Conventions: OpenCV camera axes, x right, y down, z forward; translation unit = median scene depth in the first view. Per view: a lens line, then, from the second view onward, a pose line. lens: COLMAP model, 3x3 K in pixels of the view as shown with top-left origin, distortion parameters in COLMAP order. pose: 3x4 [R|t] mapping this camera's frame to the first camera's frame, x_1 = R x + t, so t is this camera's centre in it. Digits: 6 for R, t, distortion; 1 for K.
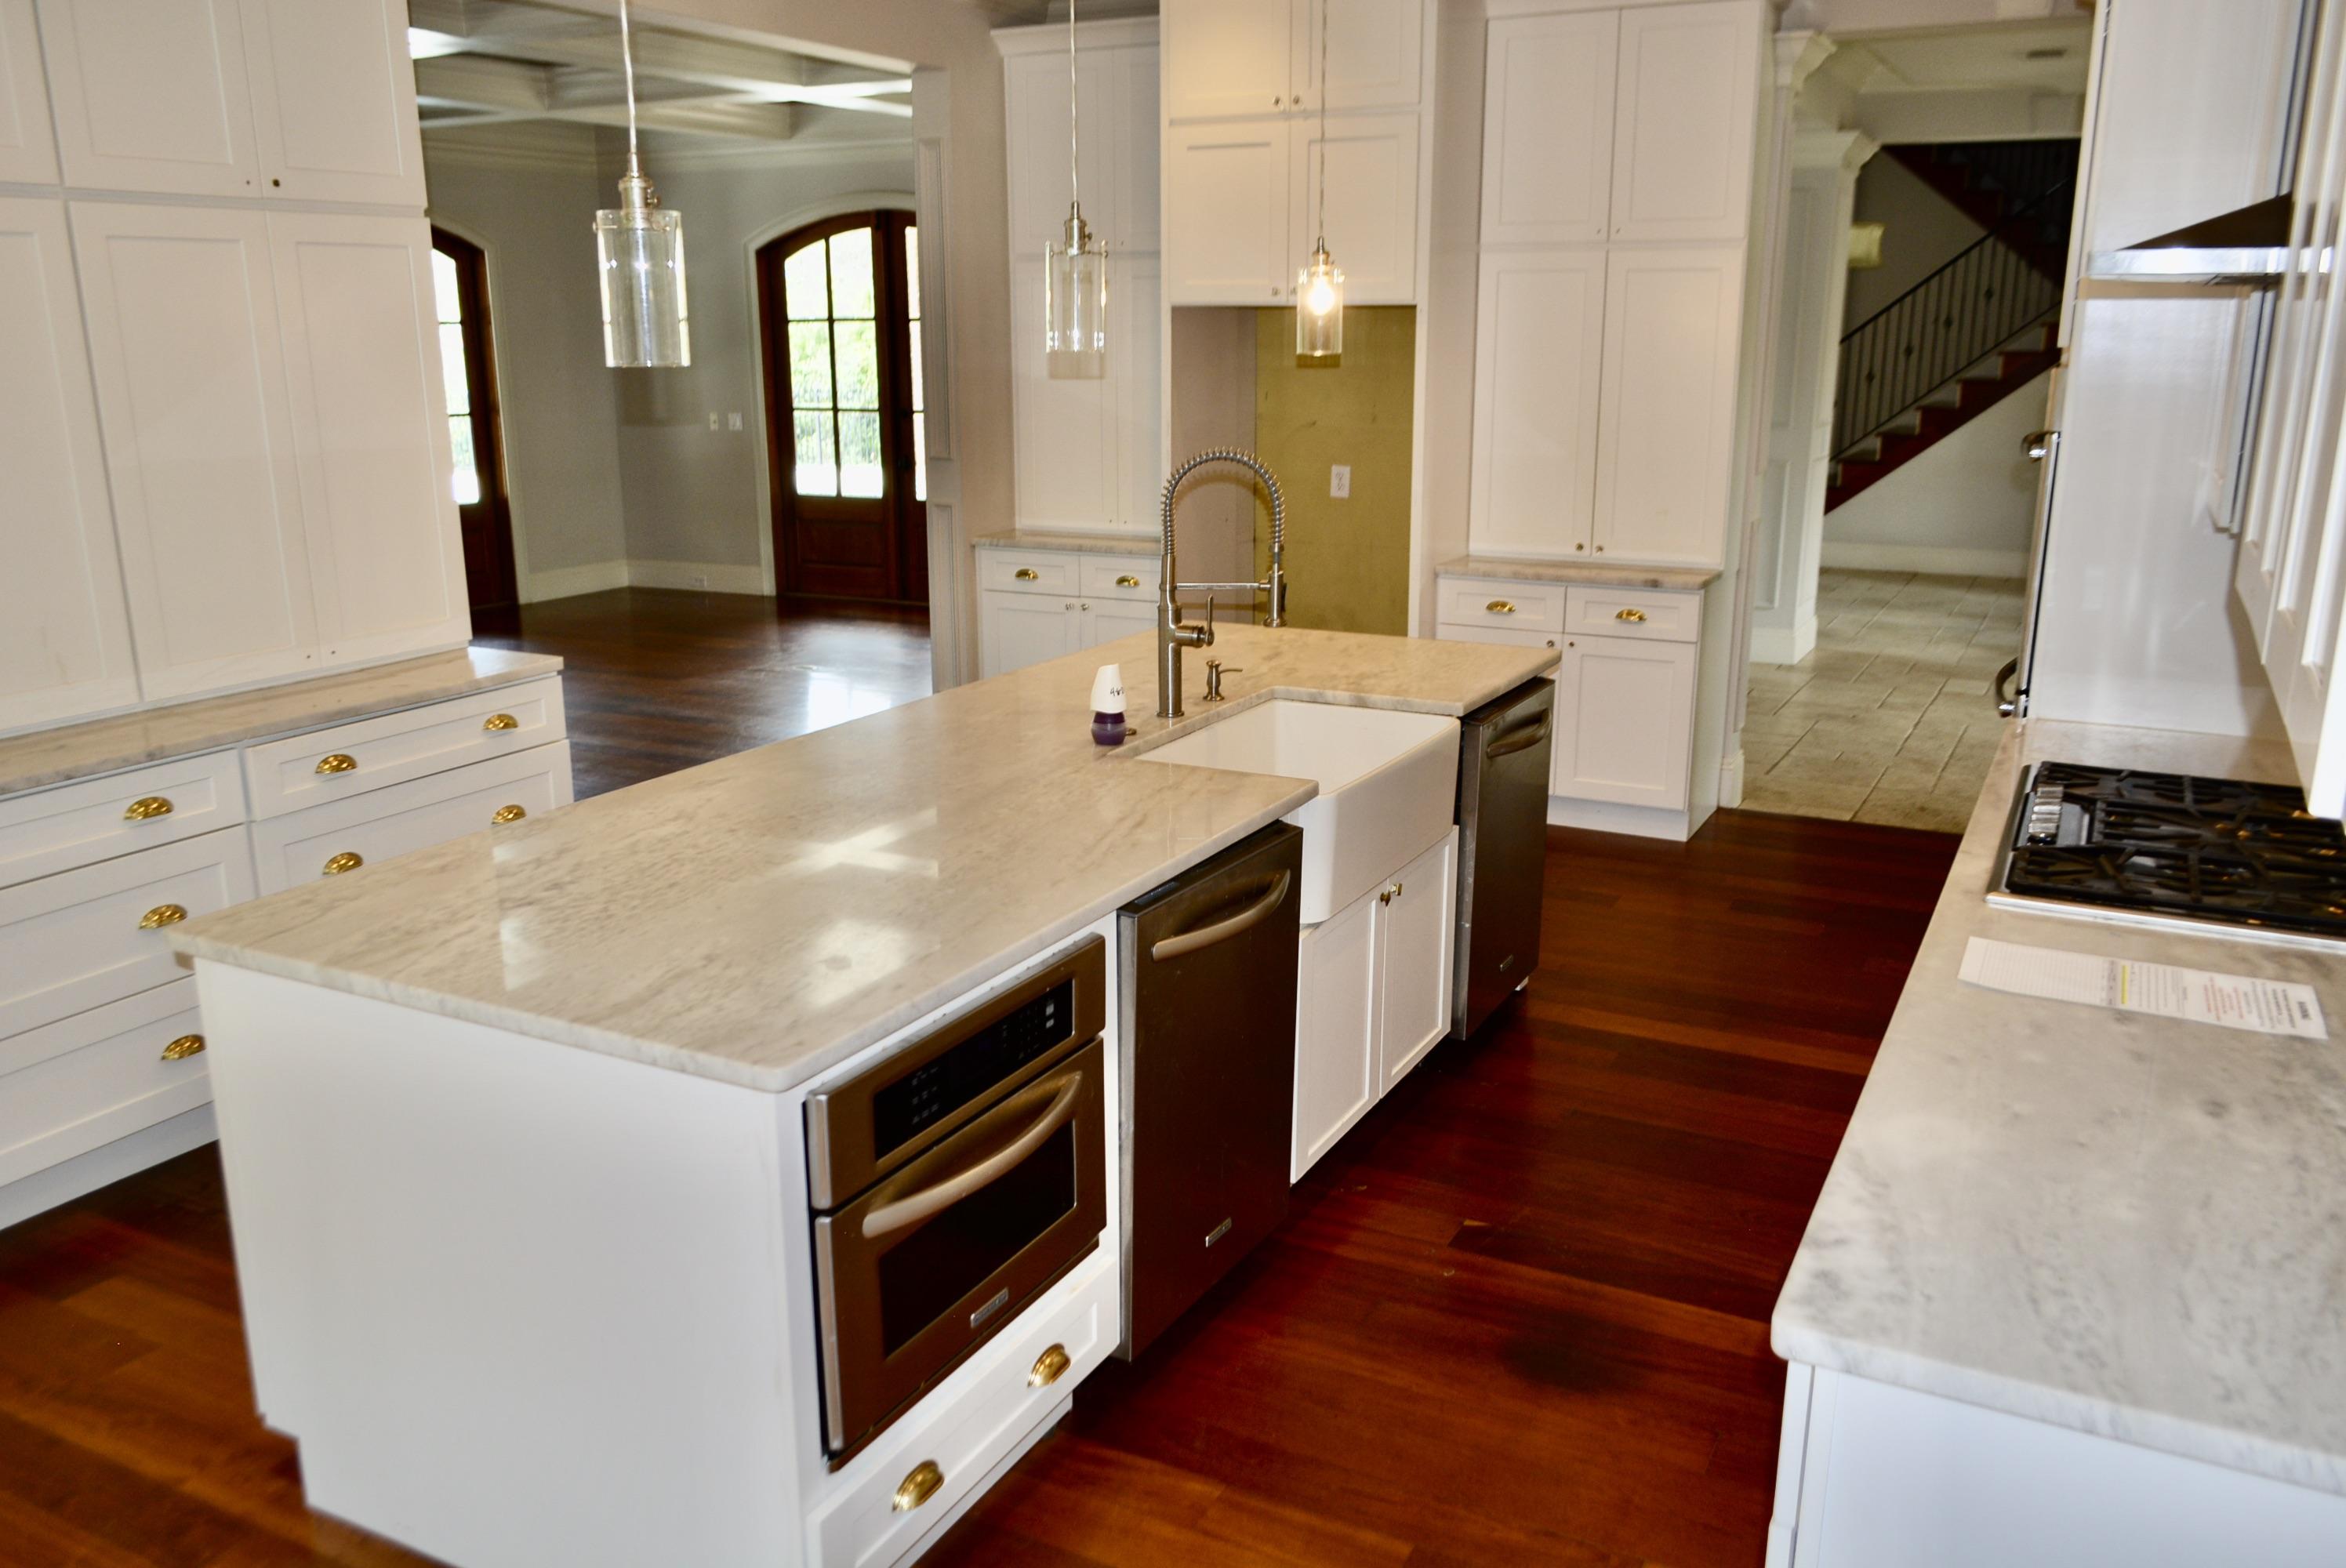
lens RADIAL K [[1824.1, 0, 1178.0], [0, 1824.1, 779.9], [0, 0, 1]] dist [-0.024577, 0.015953]
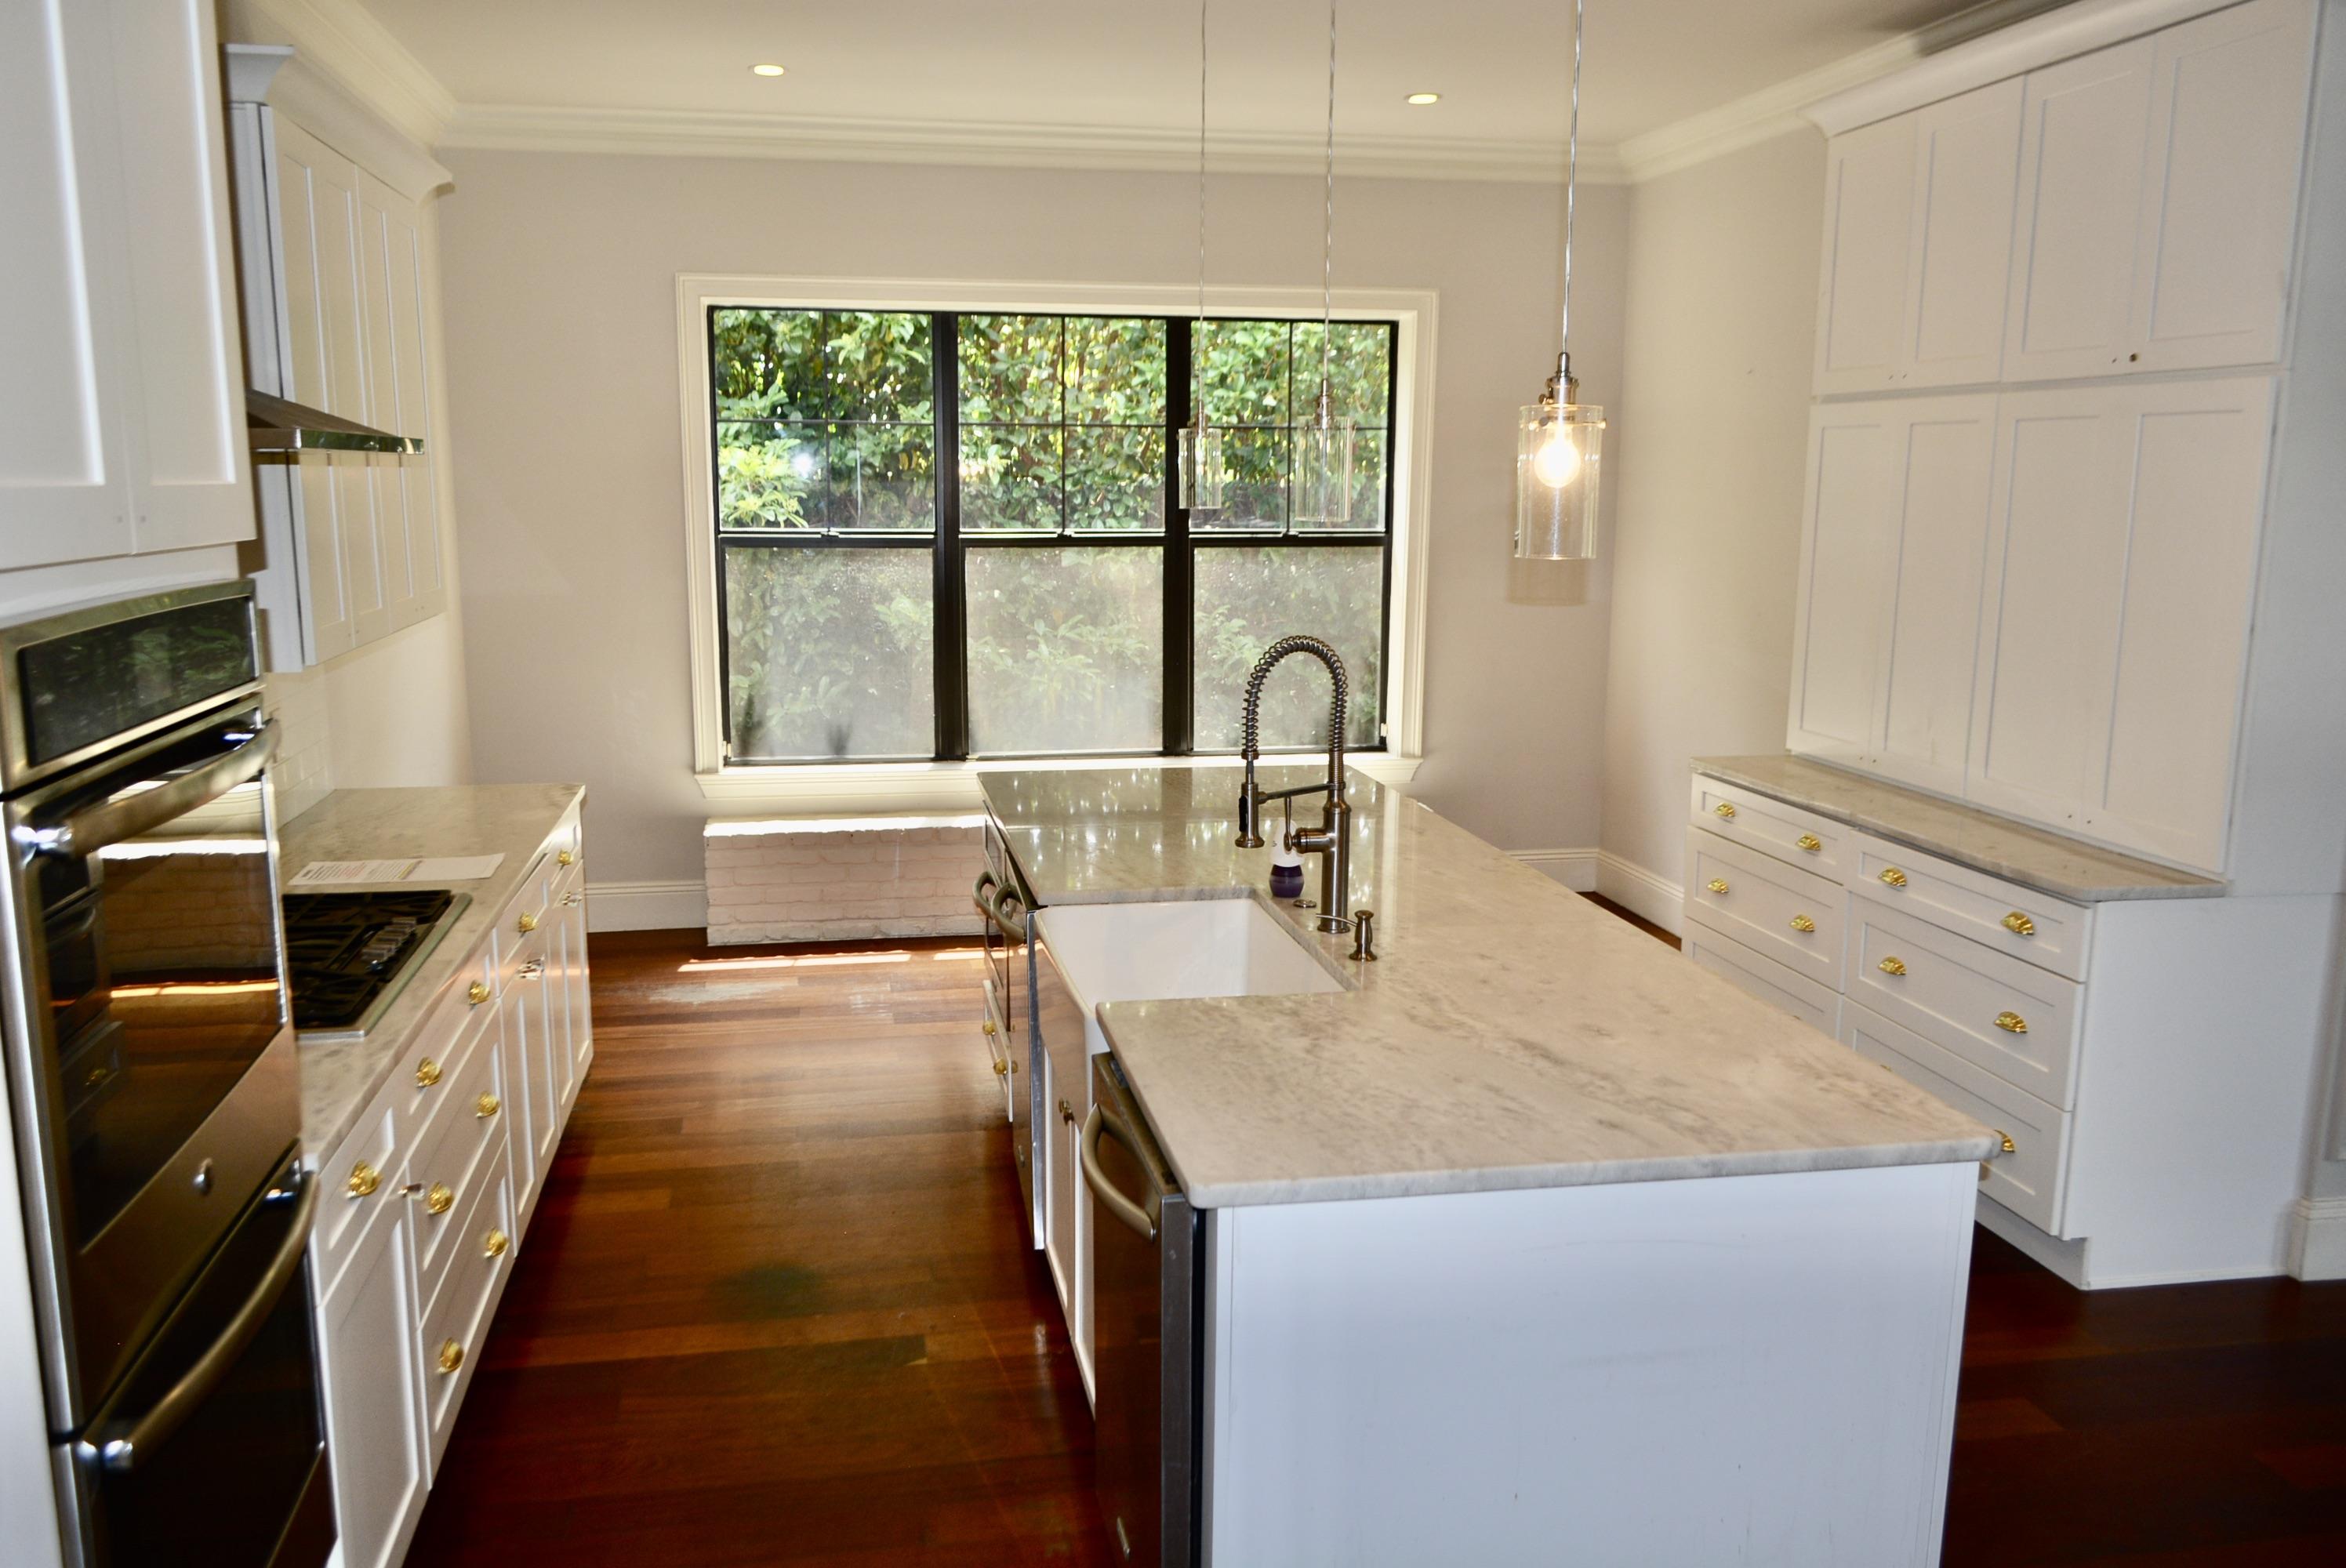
lens RADIAL K [[1824.1, 0, 1164.1], [0, 1824.1, 806.6], [0, 0, 1]] dist [-0.024577, 0.015953]
pose [[-0.786315, 0.108573, -0.608211, 0.587354], [-0.153787, 0.919056, 0.362884, -0.396498], [0.598379, 0.378876, -0.705971, 1.537753]]
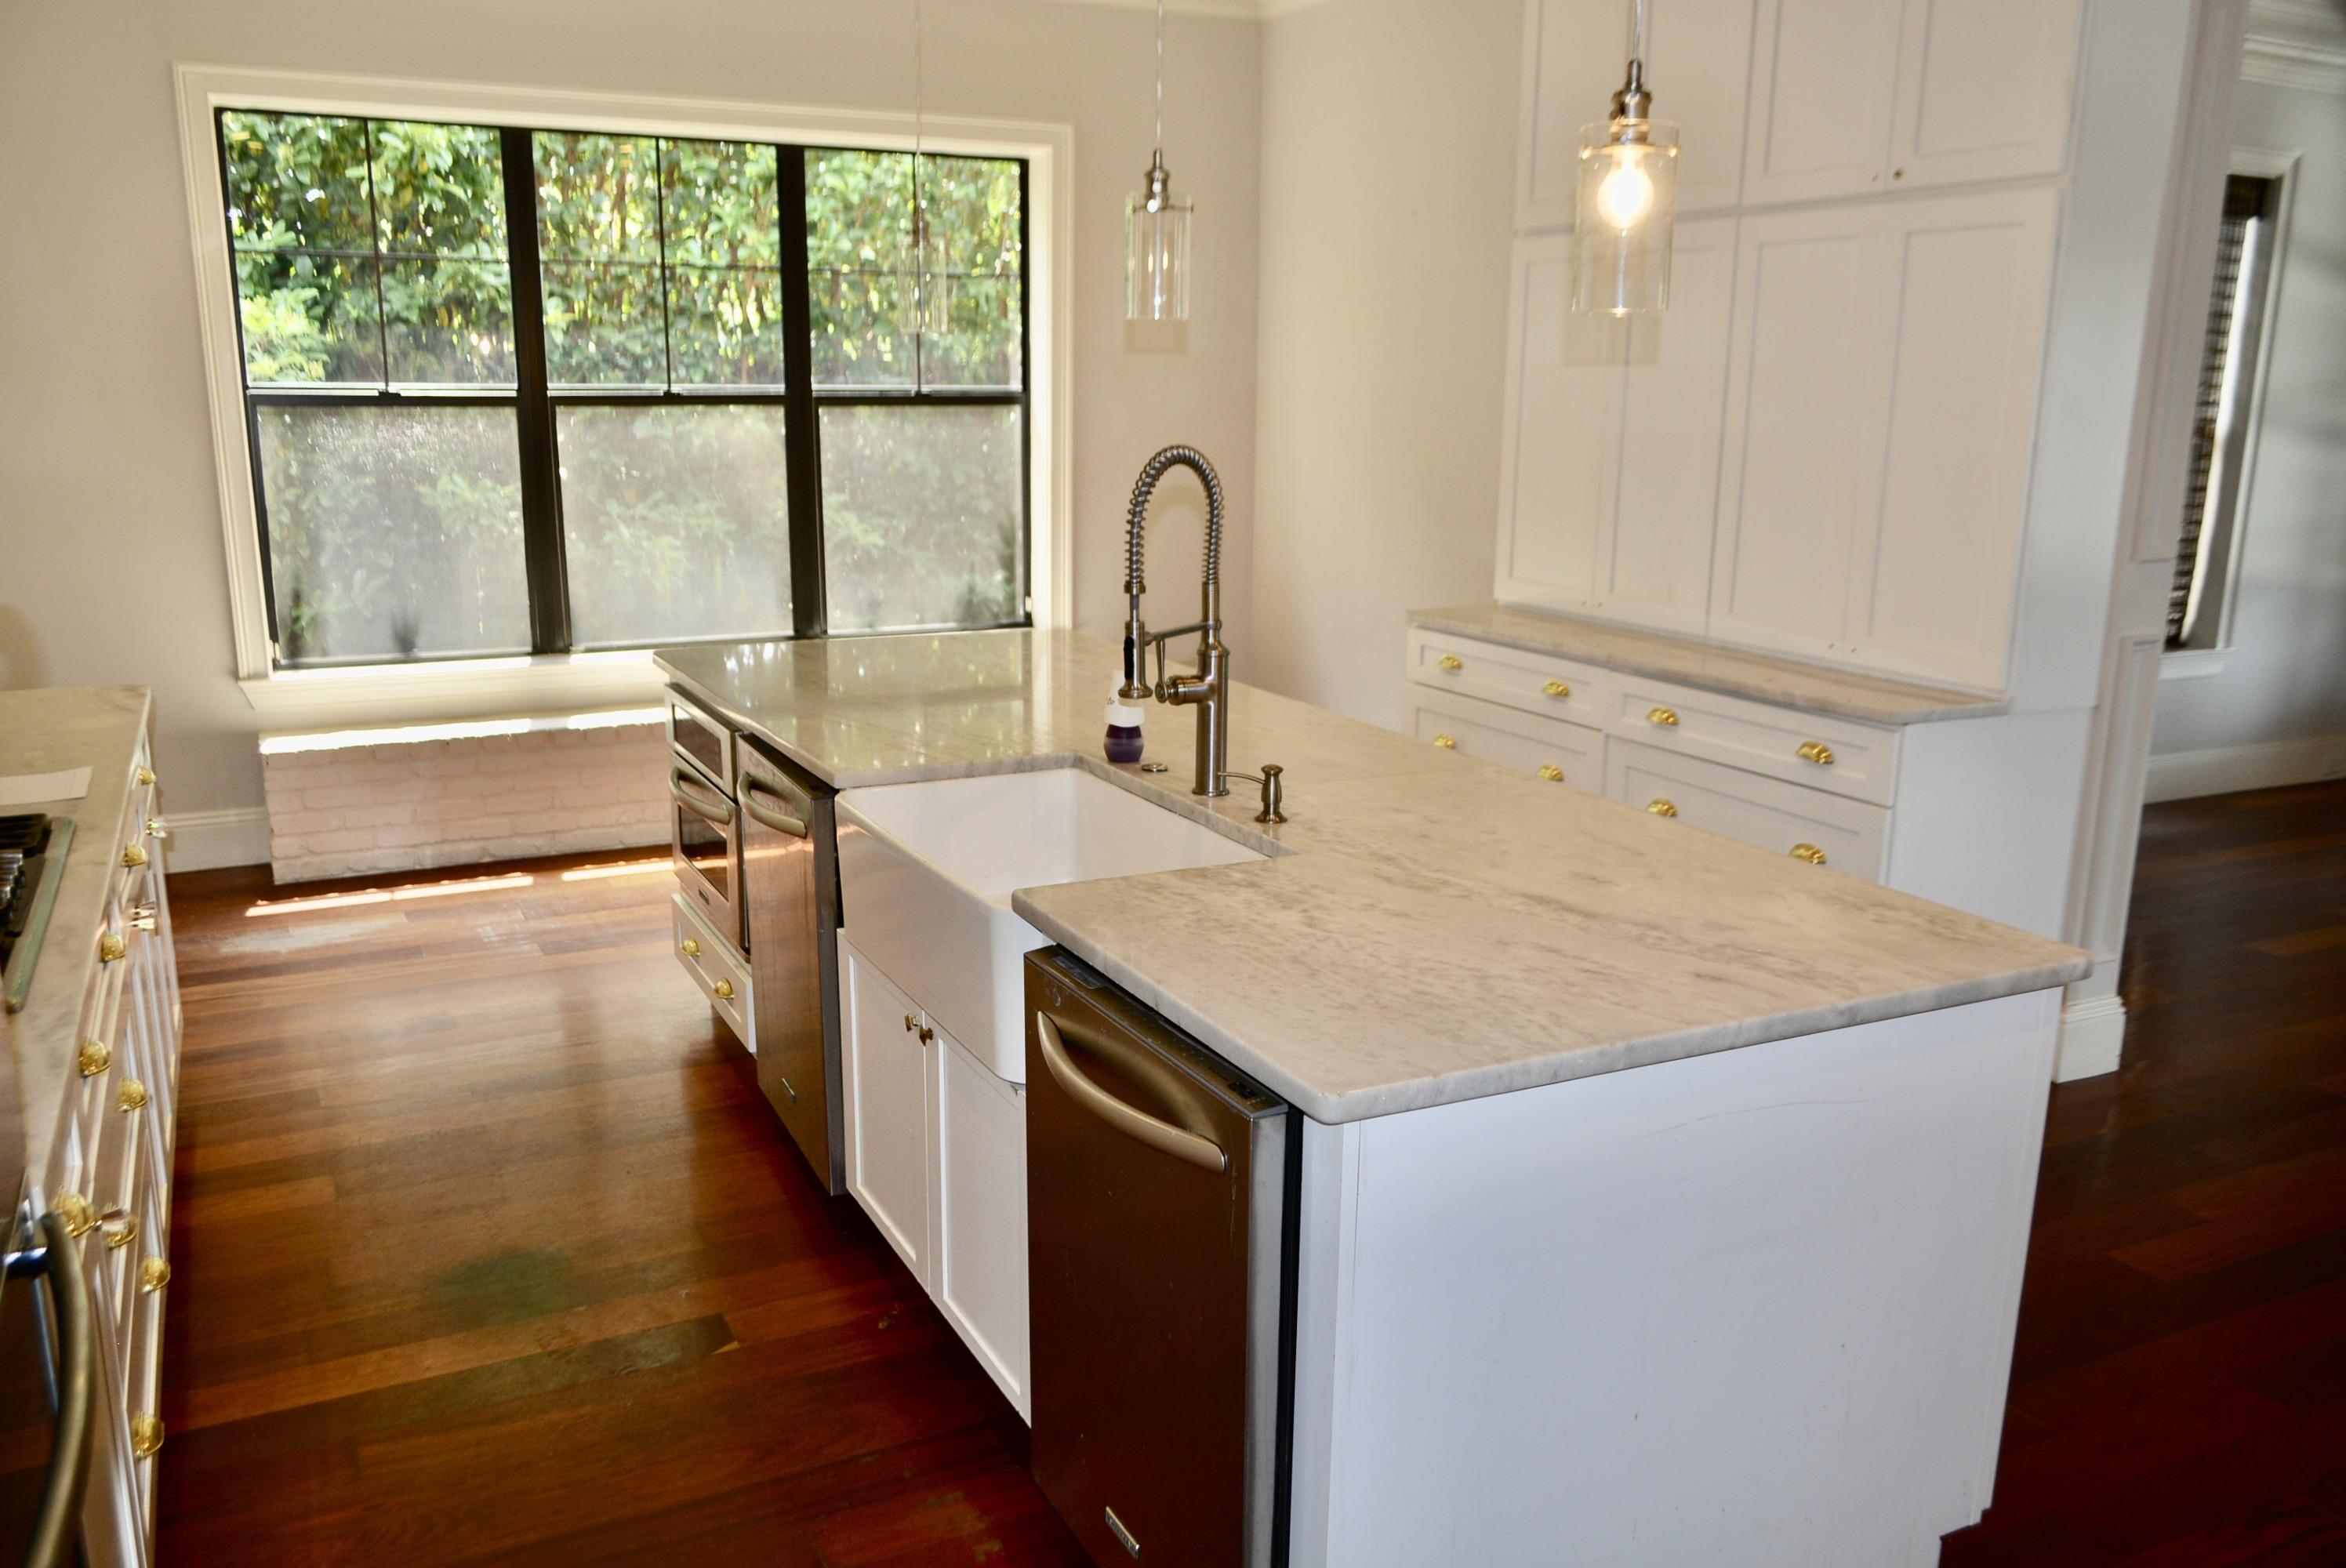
lens RADIAL K [[1824.1, 0, 1170.4], [0, 1824.1, 815.4], [0, 0, 1]] dist [-0.024577, 0.015953]
pose [[-0.583915, 0.186959, -0.789994, 0.607131], [-0.203904, 0.908149, 0.365634, -0.302629], [0.785791, 0.374582, -0.492160, 1.355144]]
